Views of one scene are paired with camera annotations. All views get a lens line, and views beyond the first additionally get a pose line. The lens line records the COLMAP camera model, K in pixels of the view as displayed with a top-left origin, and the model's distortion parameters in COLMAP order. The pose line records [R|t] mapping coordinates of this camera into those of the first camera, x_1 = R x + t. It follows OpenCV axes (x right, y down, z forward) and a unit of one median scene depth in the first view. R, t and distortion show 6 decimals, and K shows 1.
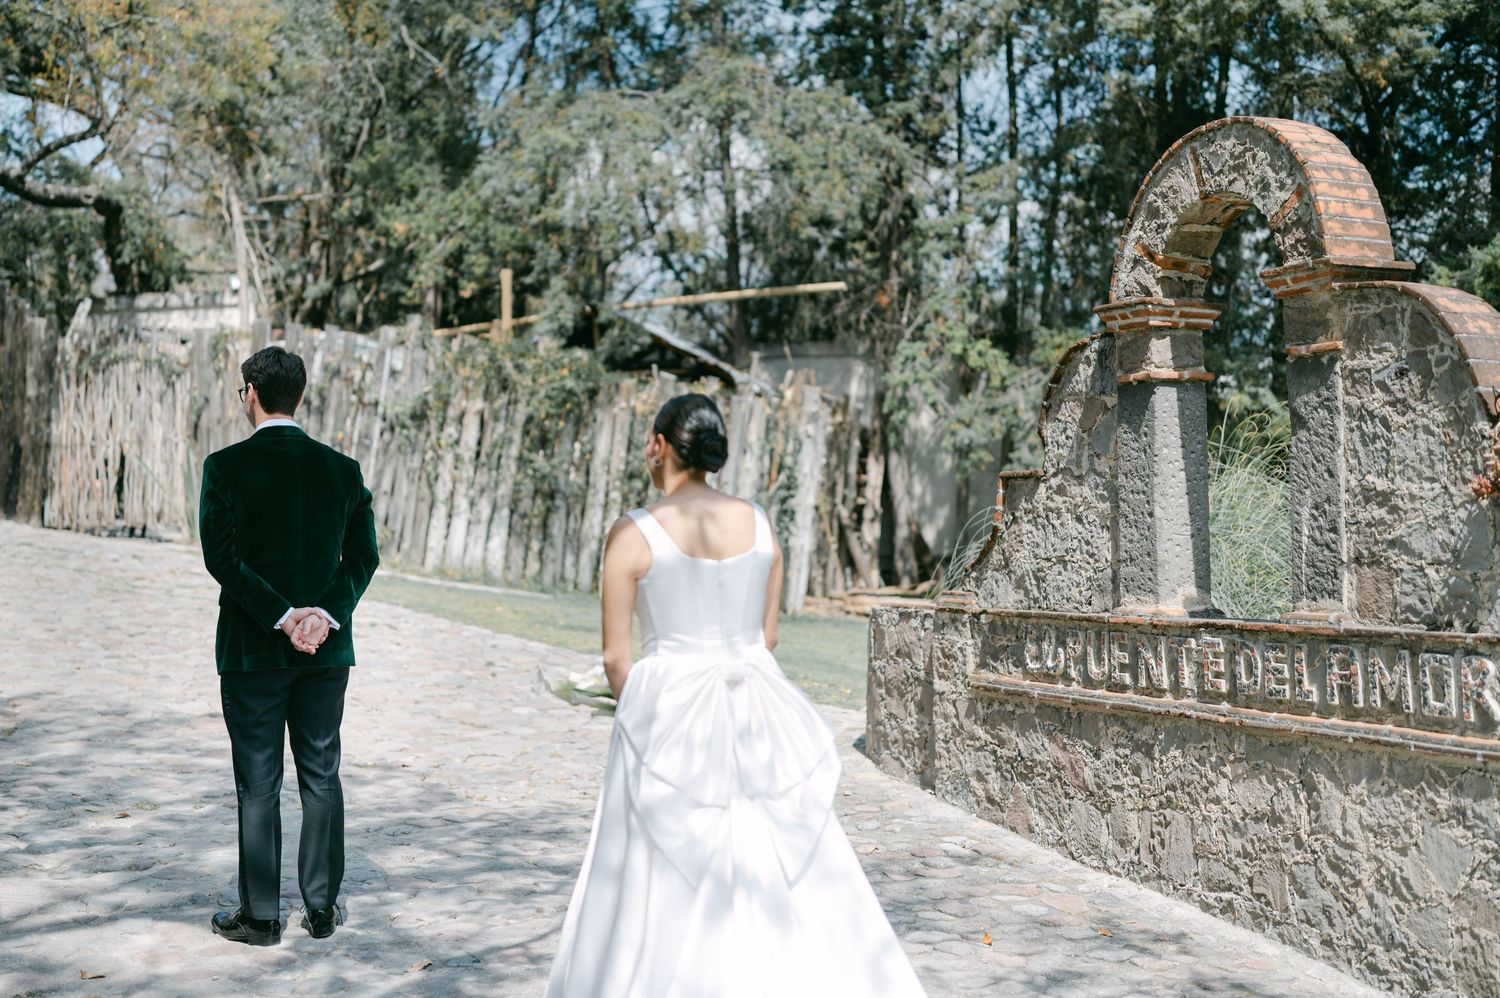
lens RADIAL K [[1741.5, 0, 752.7], [0, 1741.5, 497.1], [0, 0, 1]] dist [-0.024988, 0.000000]
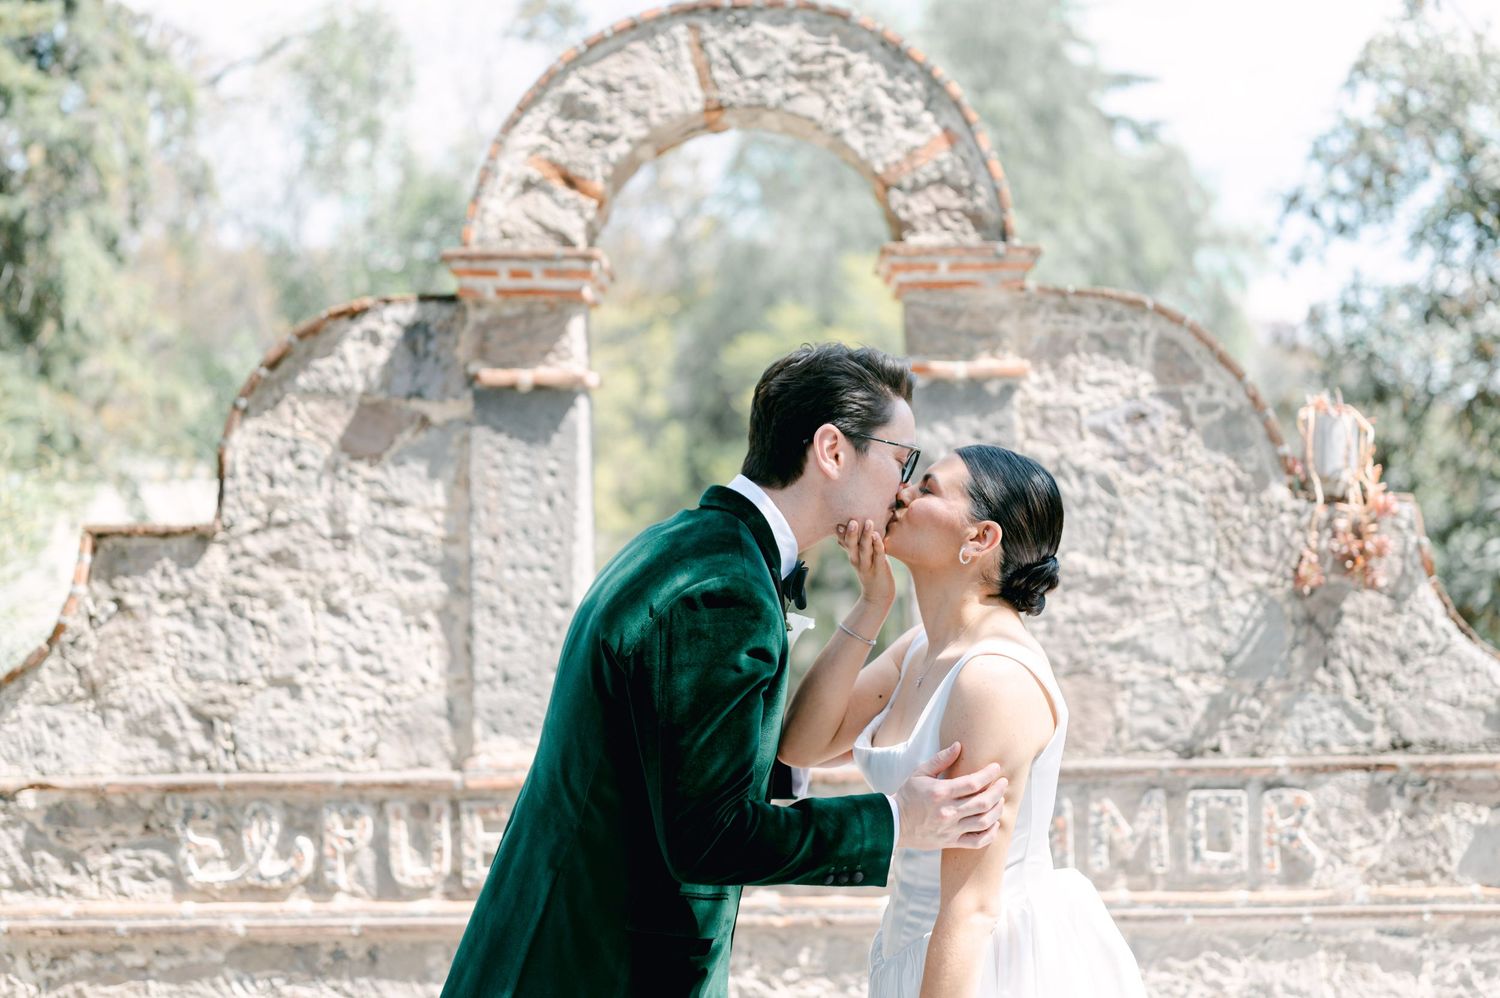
lens RADIAL K [[1741.5, 0, 750.4], [0, 1741.5, 491.3], [0, 0, 1]] dist [-0.024988, 0.000000]
pose [[0.401320, -0.017983, 0.915762, -0.343921], [-0.011982, 0.999619, 0.024881, -0.051820], [-0.915860, -0.020957, 0.400951, 0.782959]]
